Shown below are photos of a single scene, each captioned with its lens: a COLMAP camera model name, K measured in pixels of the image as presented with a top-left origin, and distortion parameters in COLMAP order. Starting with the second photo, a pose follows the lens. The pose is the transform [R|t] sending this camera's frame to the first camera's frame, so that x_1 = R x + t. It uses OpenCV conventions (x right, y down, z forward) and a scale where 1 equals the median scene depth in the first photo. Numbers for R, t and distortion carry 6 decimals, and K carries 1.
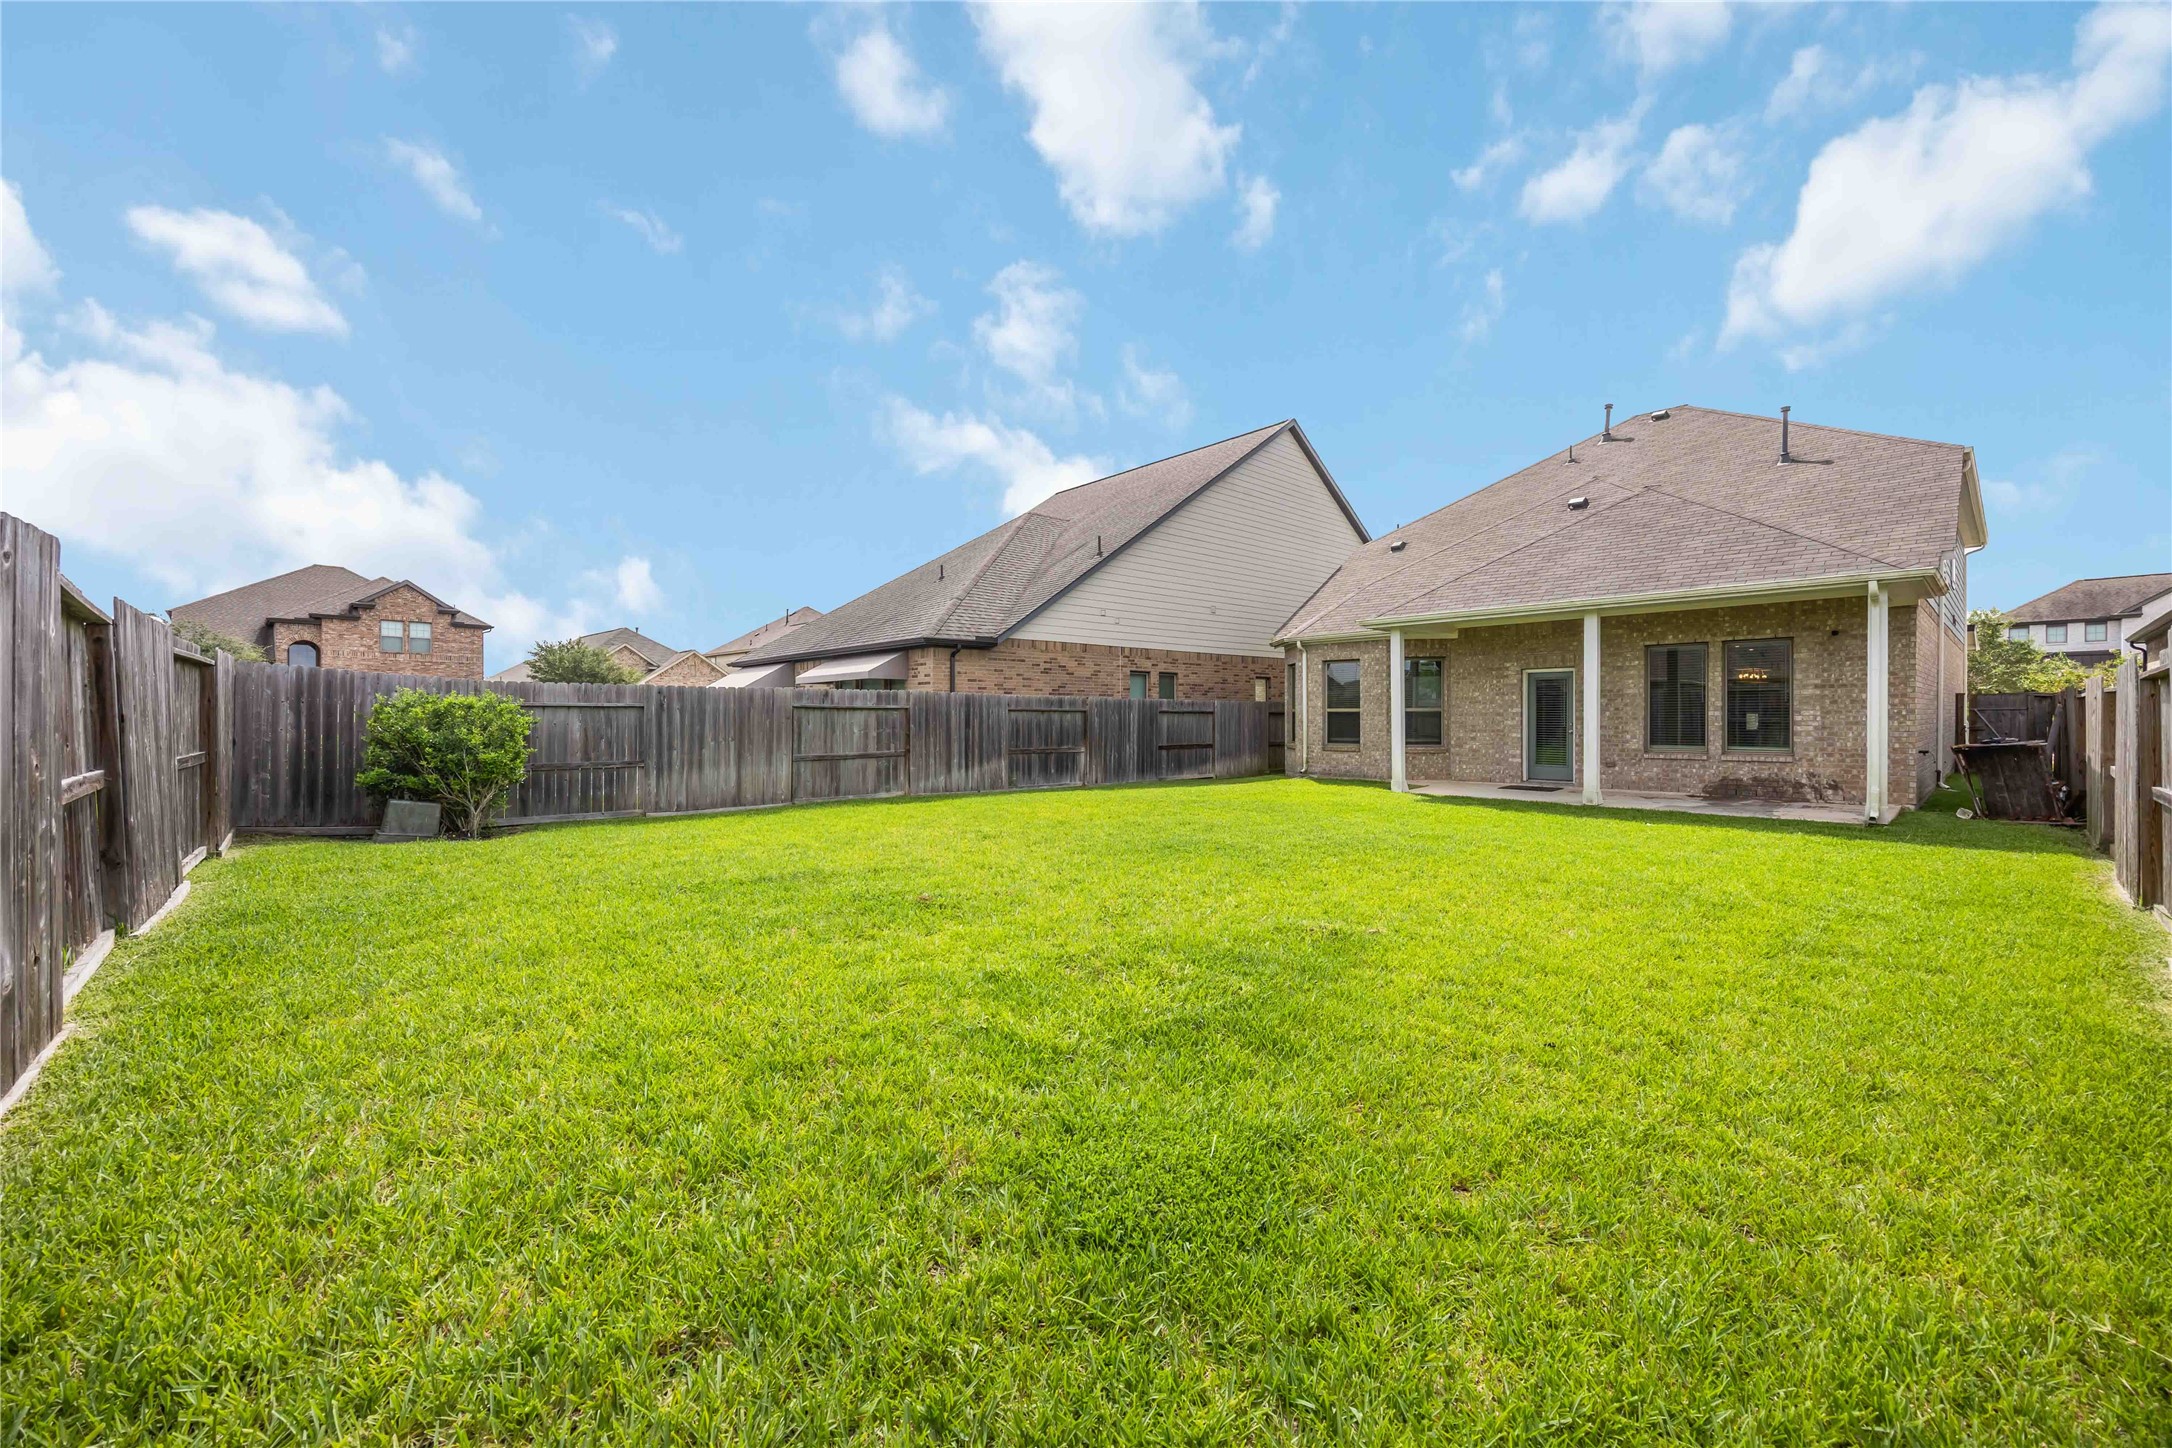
lens RADIAL K [[840.6, 0, 1083.4], [0, 840.6, 724.1], [0, 0, 1]] dist [0.000816, -0.000599]
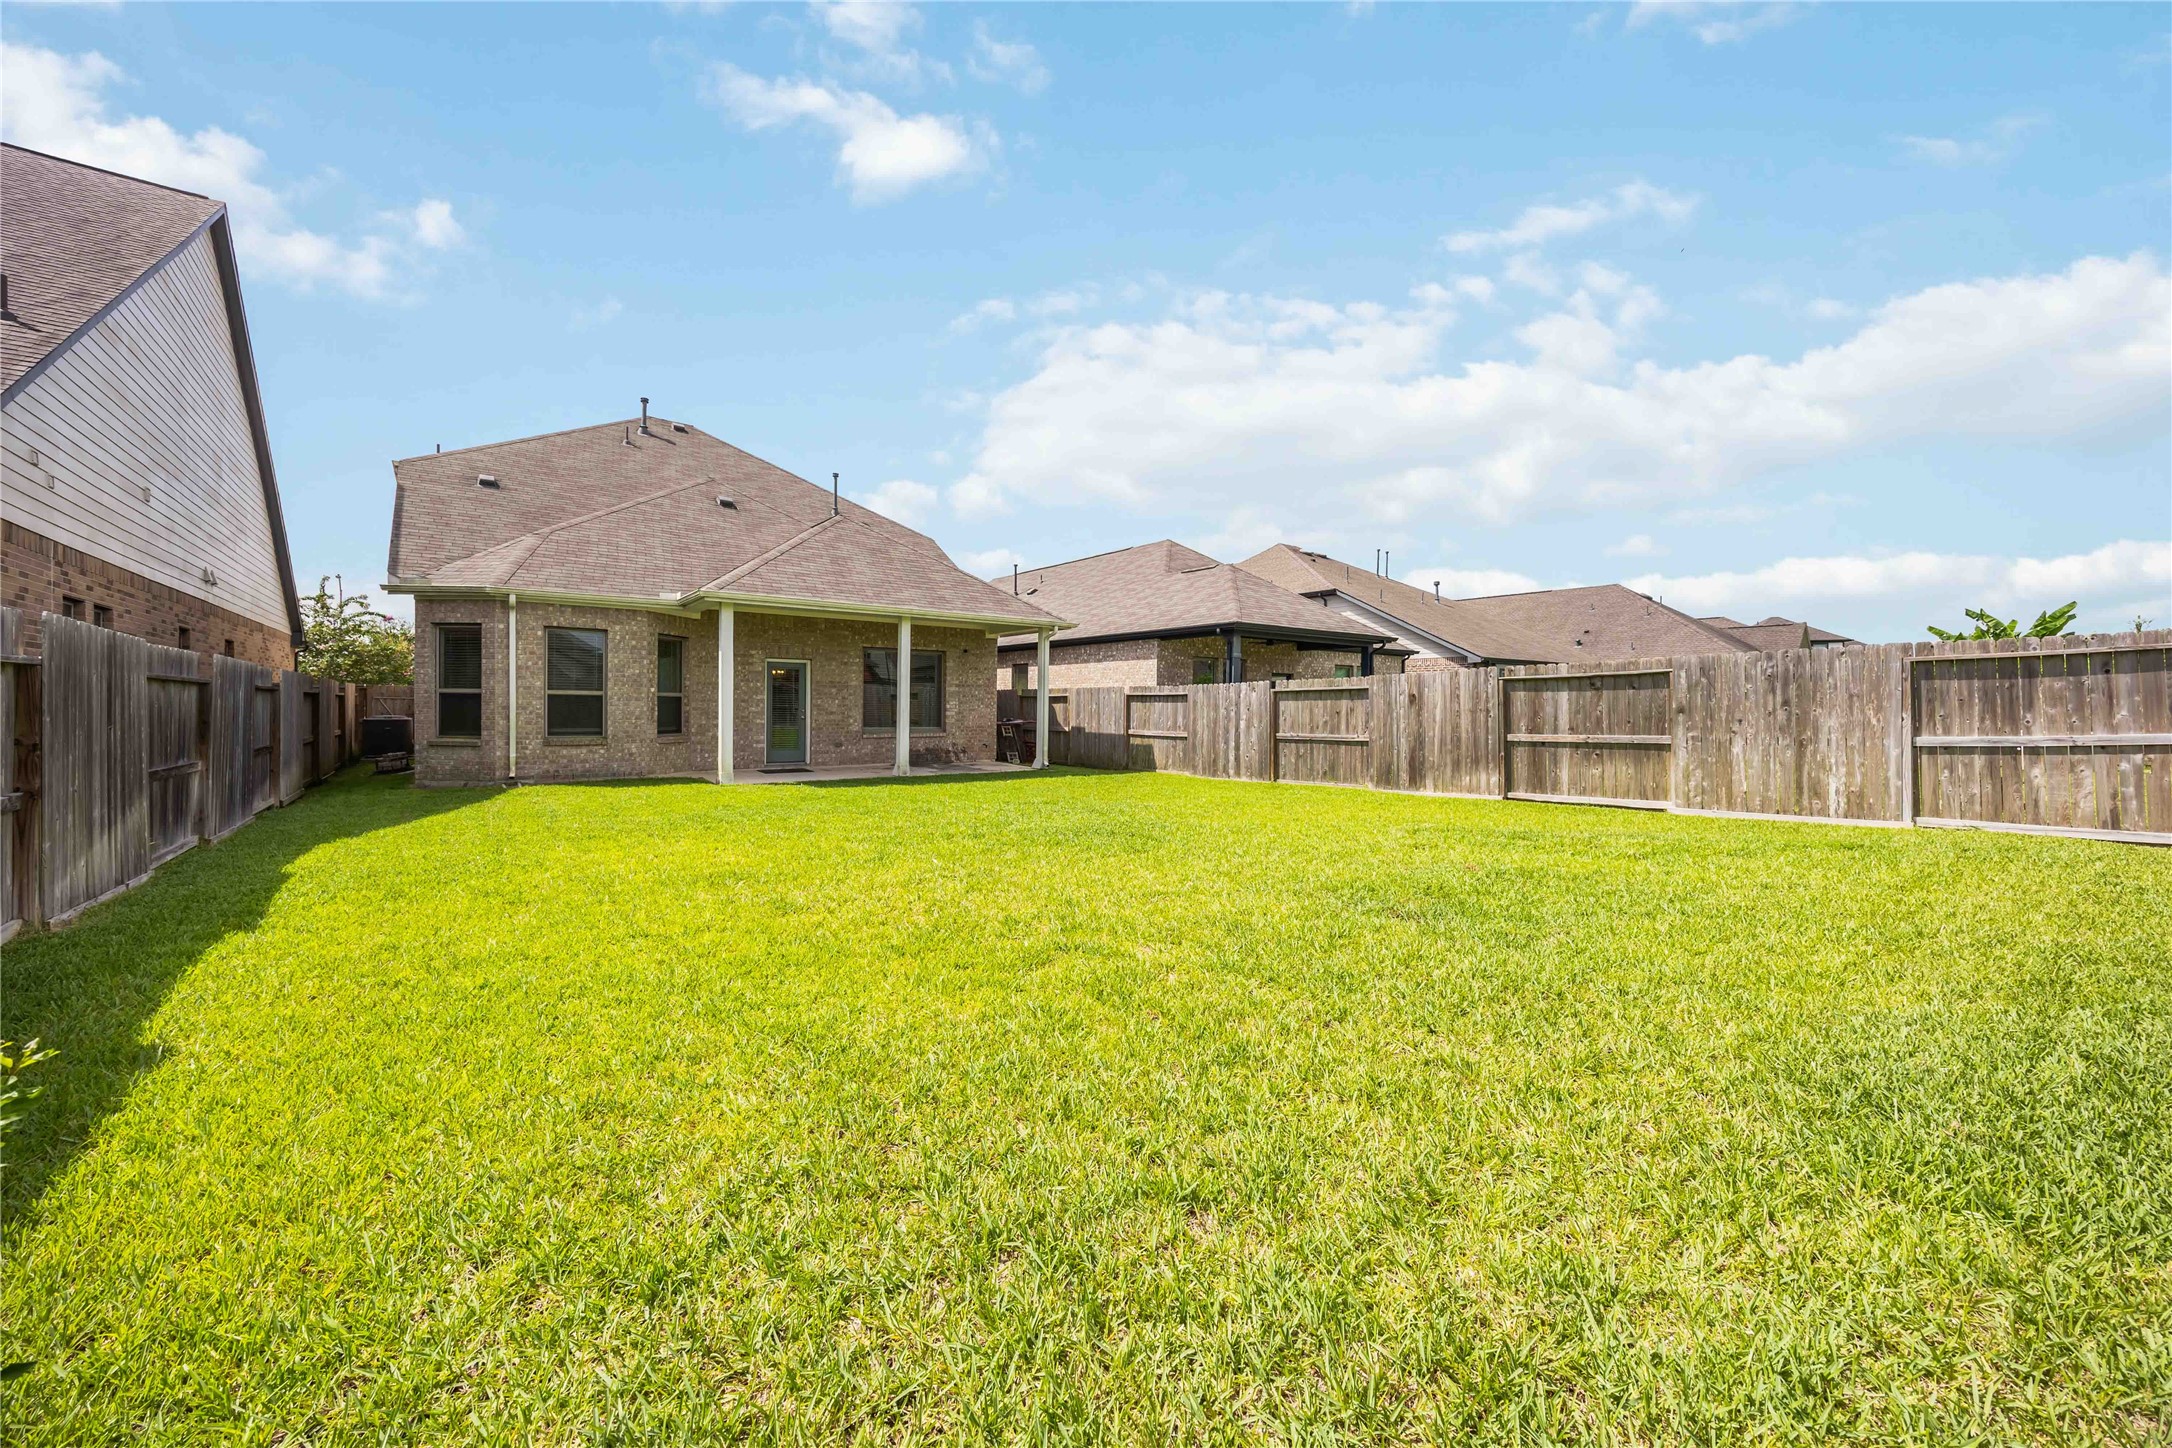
lens RADIAL K [[840.6, 0, 1086.5], [0, 840.6, 715.6], [0, 0, 1]] dist [0.000816, -0.000599]
pose [[0.083080, -0.006771, 0.996520, -0.435461], [-0.002011, 0.999974, 0.006962, -0.001502], [-0.996541, -0.002583, 0.083065, 0.465016]]
